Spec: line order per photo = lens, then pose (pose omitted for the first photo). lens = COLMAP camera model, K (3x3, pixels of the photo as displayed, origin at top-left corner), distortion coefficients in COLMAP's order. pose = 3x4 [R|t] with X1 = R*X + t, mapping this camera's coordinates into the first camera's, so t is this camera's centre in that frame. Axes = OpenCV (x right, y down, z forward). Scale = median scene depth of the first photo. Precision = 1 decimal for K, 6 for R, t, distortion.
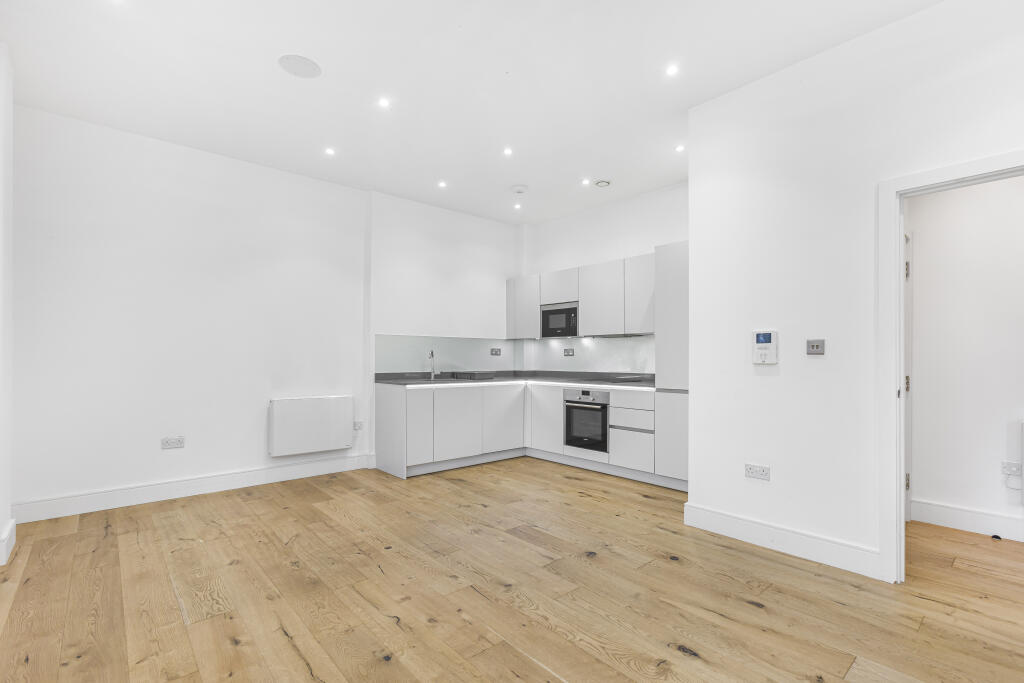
lens RADIAL K [[467.6, 0, 516.2], [0, 467.6, 355.9], [0, 0, 1]] dist [-0.002528, -0.000216]
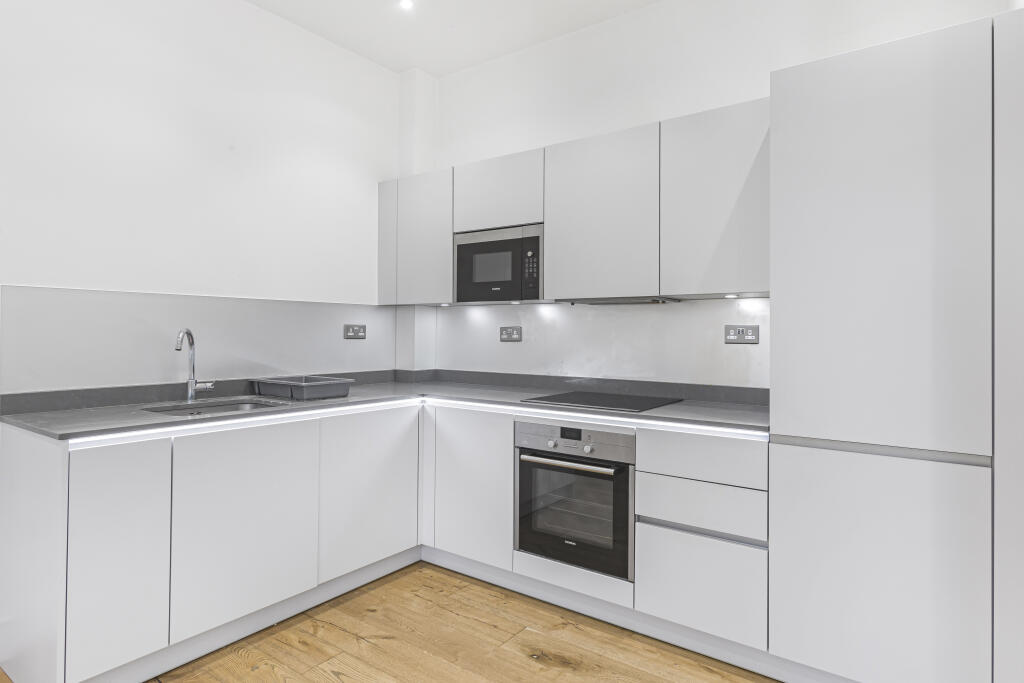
lens RADIAL K [[575.2, 0, 511.7], [0, 575.2, 325.5], [0, 0, 1]] dist [-0.004616, -0.000389]
pose [[0.977442, 0.005569, 0.211129, -0.014317], [-0.004470, 0.999974, -0.005679, -0.014957], [-0.211155, 0.004607, 0.977442, 0.487213]]
